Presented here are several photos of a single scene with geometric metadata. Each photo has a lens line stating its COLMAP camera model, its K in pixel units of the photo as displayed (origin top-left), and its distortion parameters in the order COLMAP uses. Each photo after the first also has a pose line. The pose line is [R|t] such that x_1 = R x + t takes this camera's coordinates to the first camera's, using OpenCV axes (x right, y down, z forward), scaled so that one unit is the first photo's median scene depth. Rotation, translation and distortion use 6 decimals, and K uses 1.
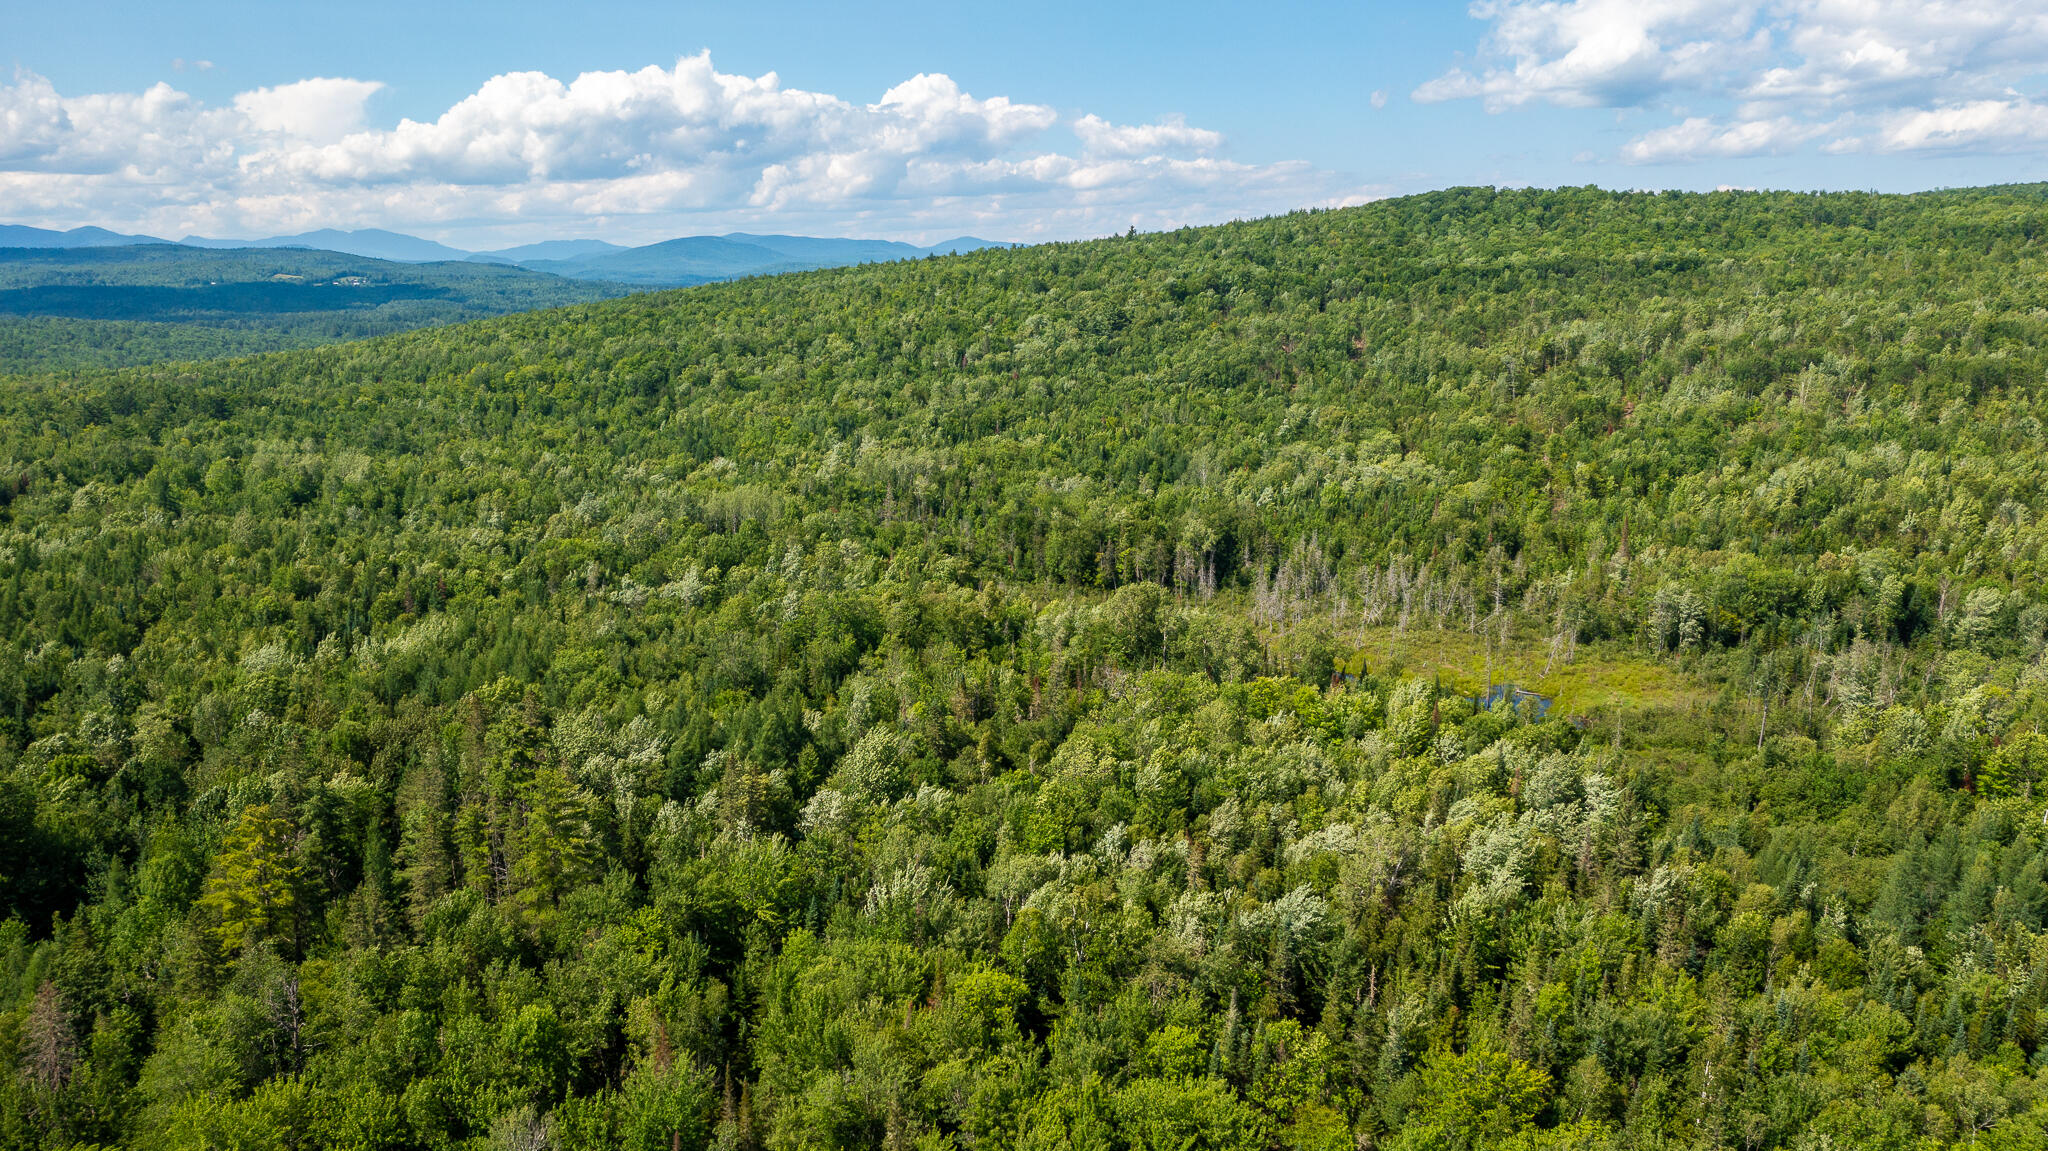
lens RADIAL K [[1632.2, 0, 1003.6], [0, 1632.2, 575.2], [0, 0, 1]] dist [-0.013434, -0.000935]
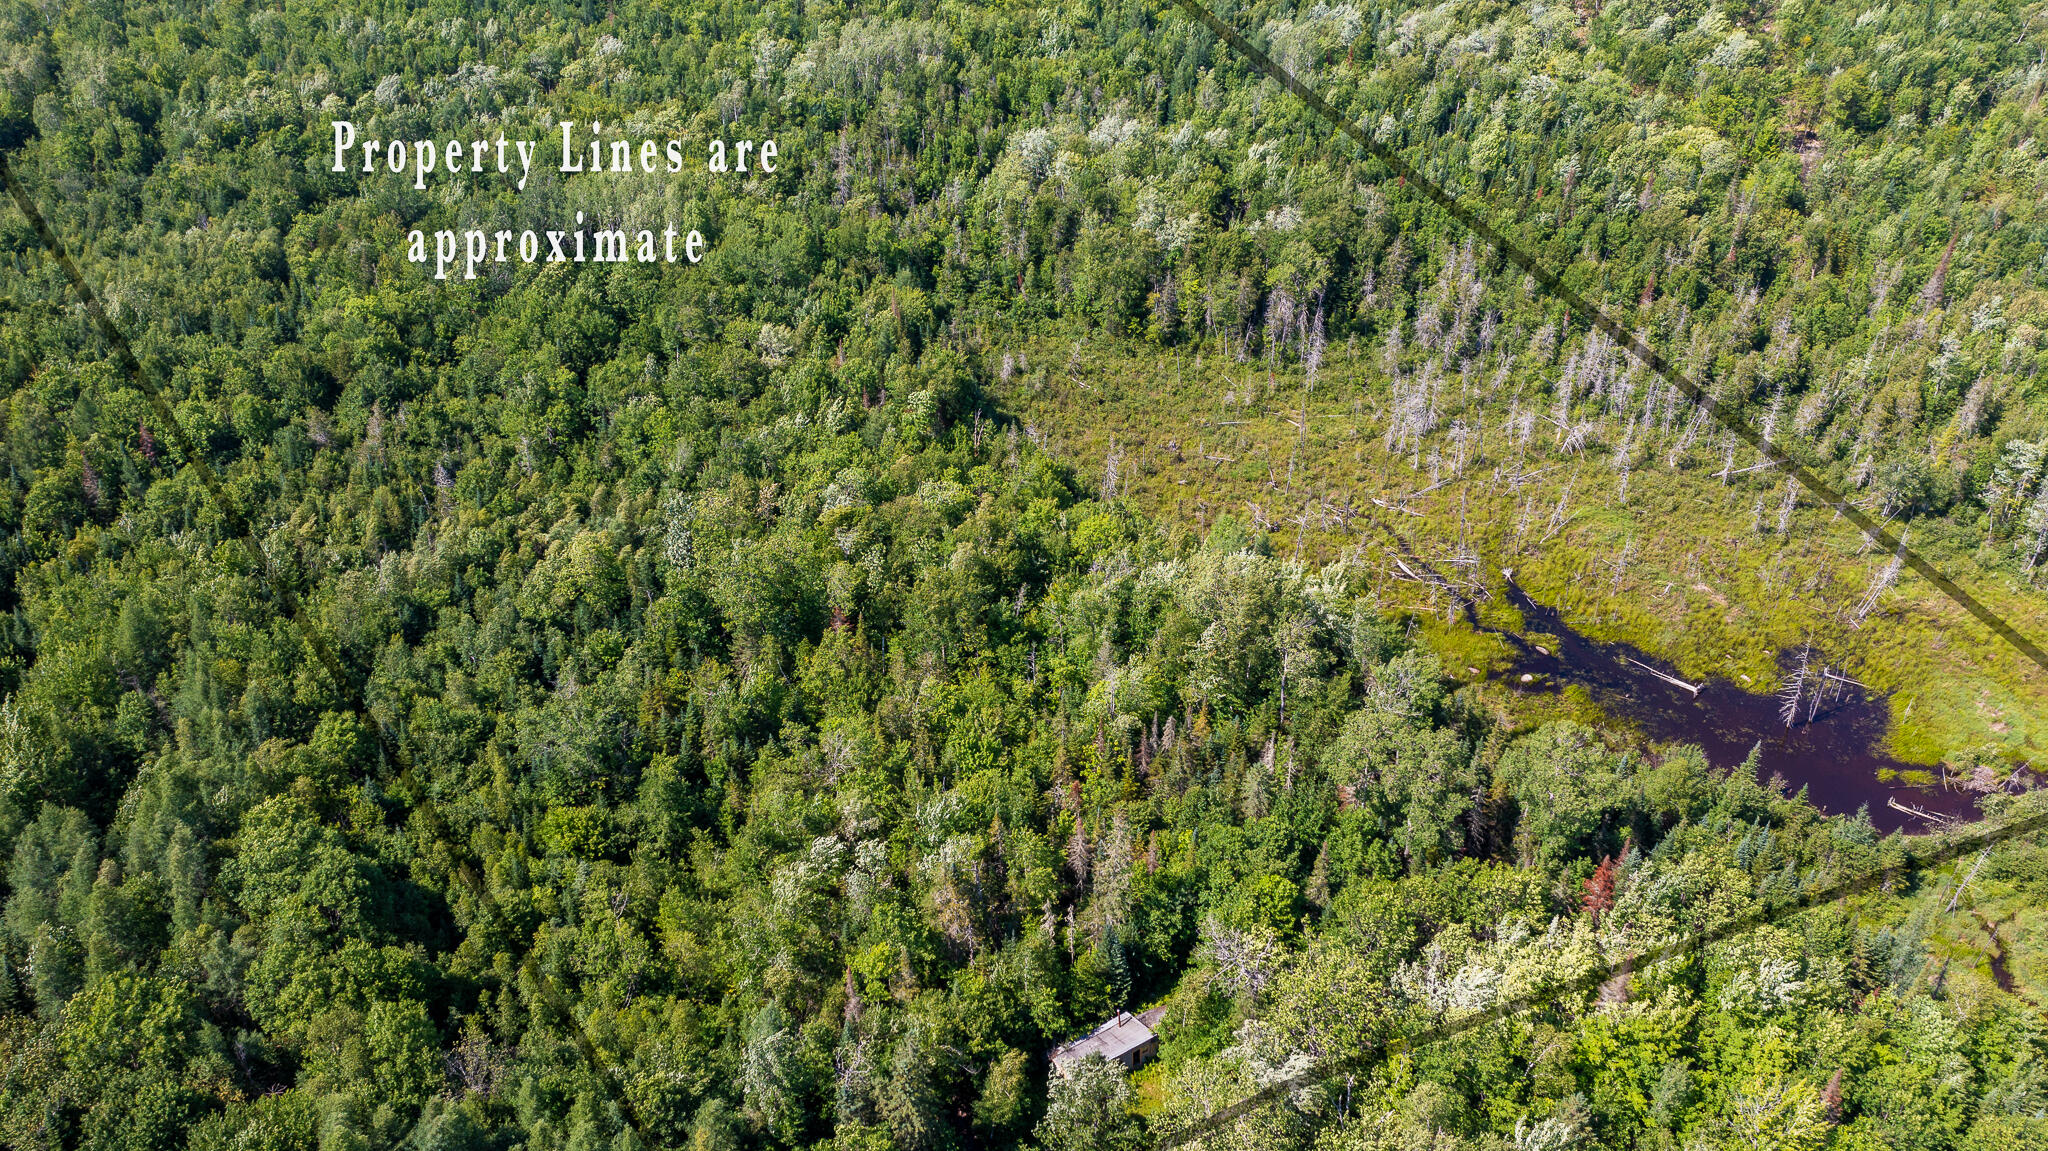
lens RADIAL K [[1601.2, 0, 1024.0], [0, 1601.2, 575.5], [0, 0, 1]] dist [-0.011984, -0.008187]
pose [[0.999773, -0.019907, 0.007593, -0.001602], [0.015399, 0.921443, 0.388207, -0.100665], [-0.014725, -0.388002, 0.921541, 0.212116]]
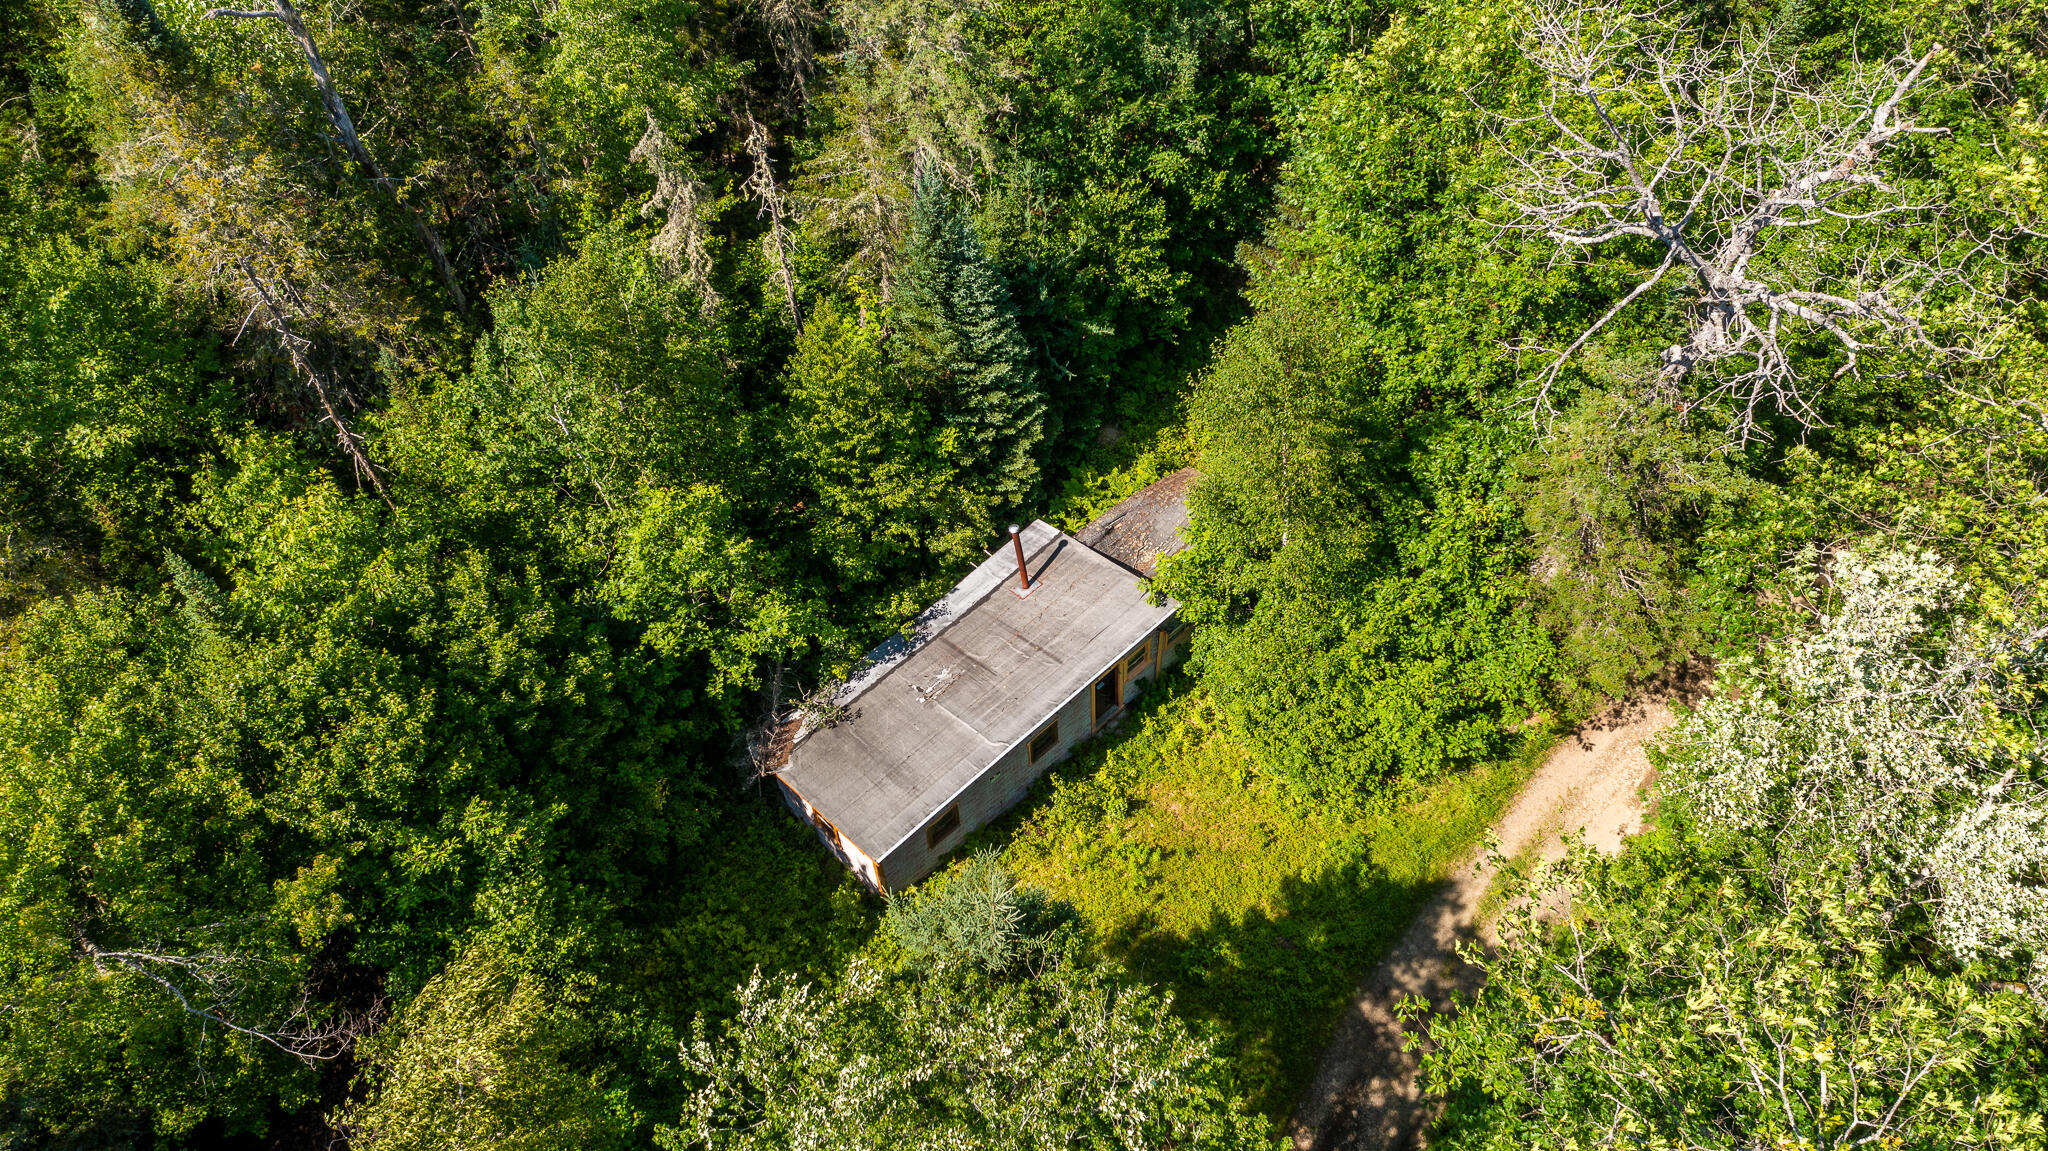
lens RADIAL K [[1602.9, 0, 1017.7], [0, 1602.9, 602.8], [0, 0, 1]] dist [-0.015947, 0.008608]
pose [[0.976135, -0.177921, 0.124517, 0.004704], [0.036702, 0.700292, 0.712913, 0.002310], [-0.214041, -0.691329, 0.690109, 0.351111]]
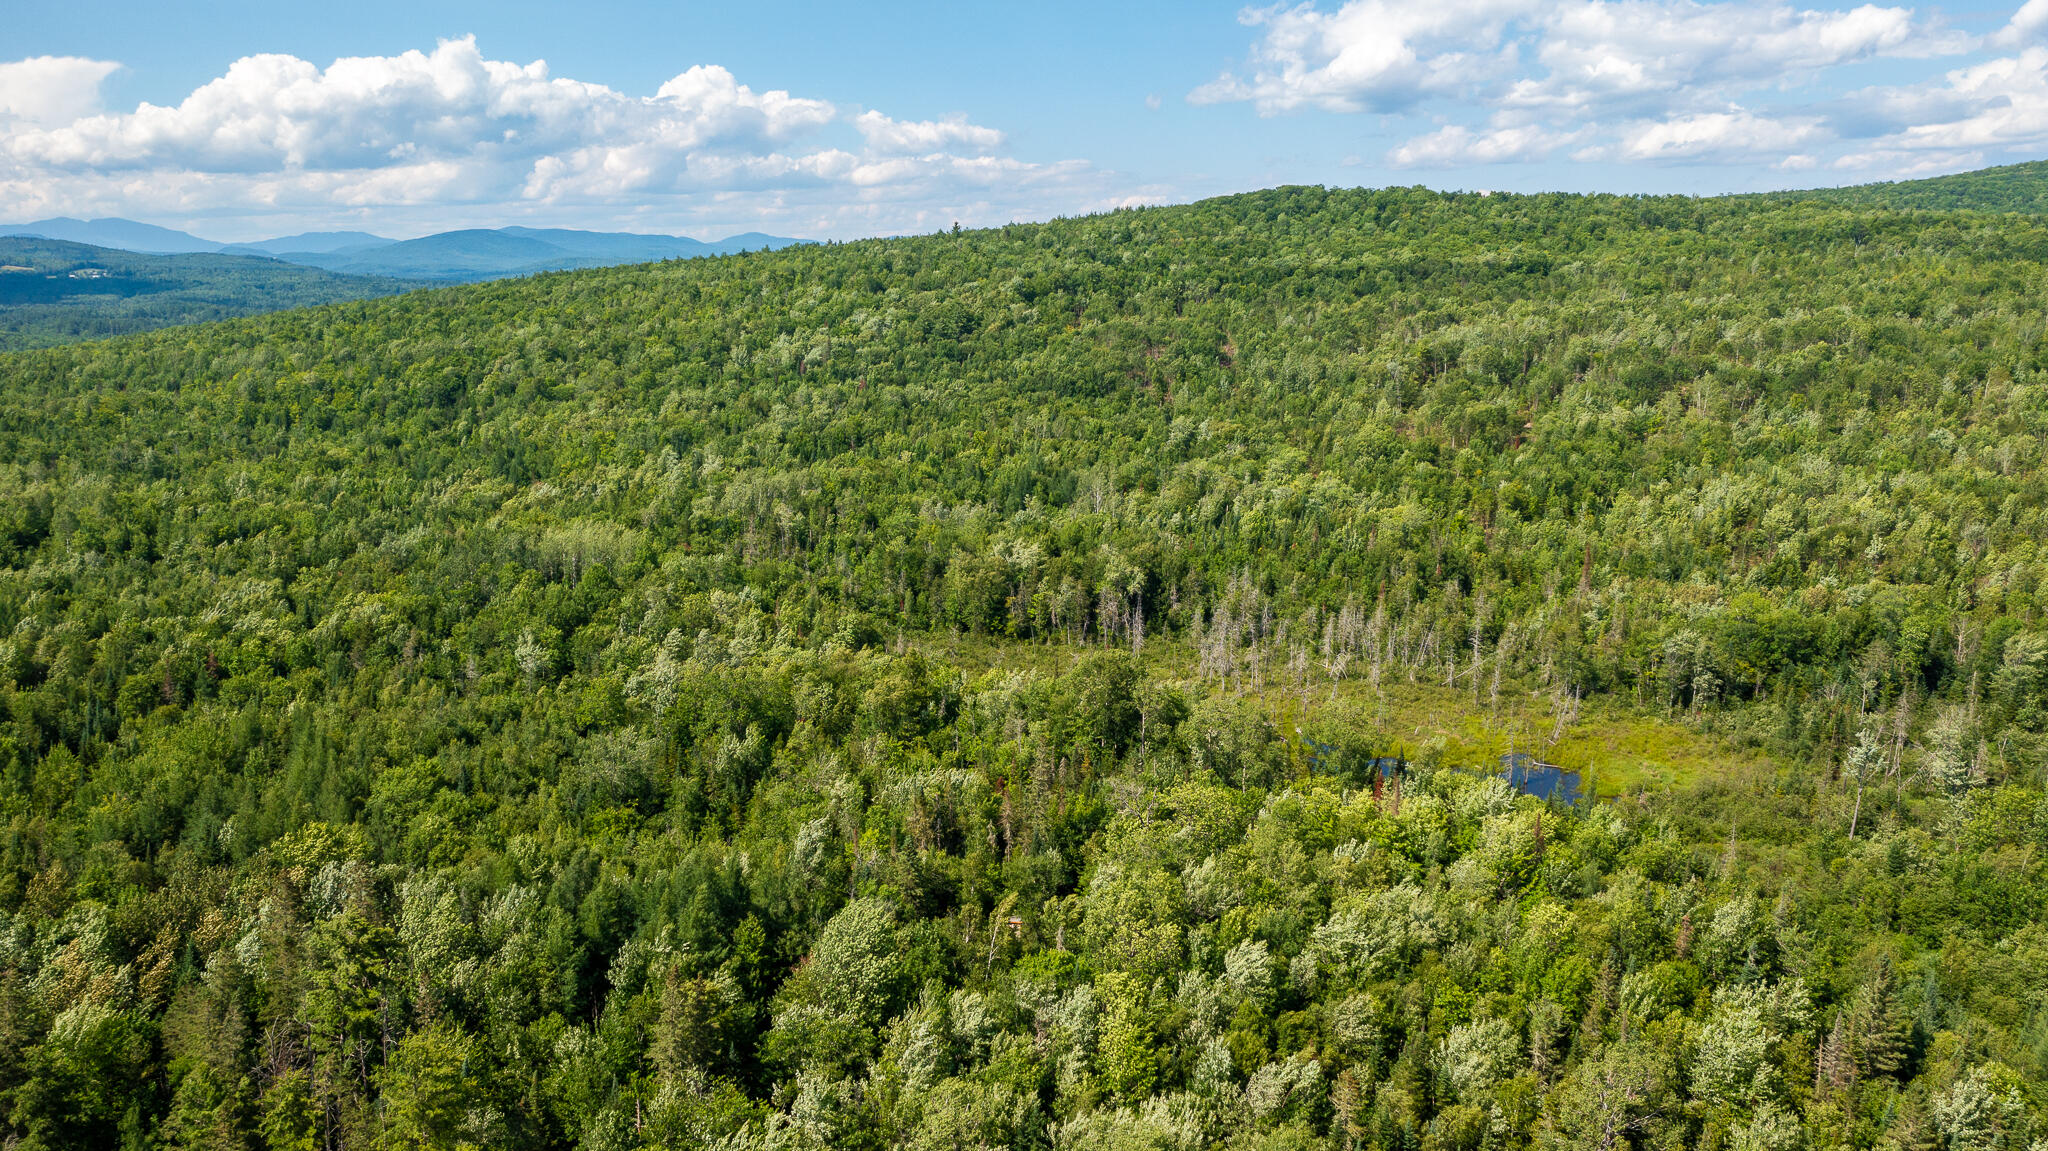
lens RADIAL K [[1602.9, 0, 1017.7], [0, 1602.9, 602.8], [0, 0, 1]] dist [-0.015947, 0.008608]
pose [[0.989862, -0.021950, 0.140328, -0.035527], [0.018871, 0.999552, 0.023233, -0.018796], [-0.140775, -0.020349, 0.989832, 0.095472]]
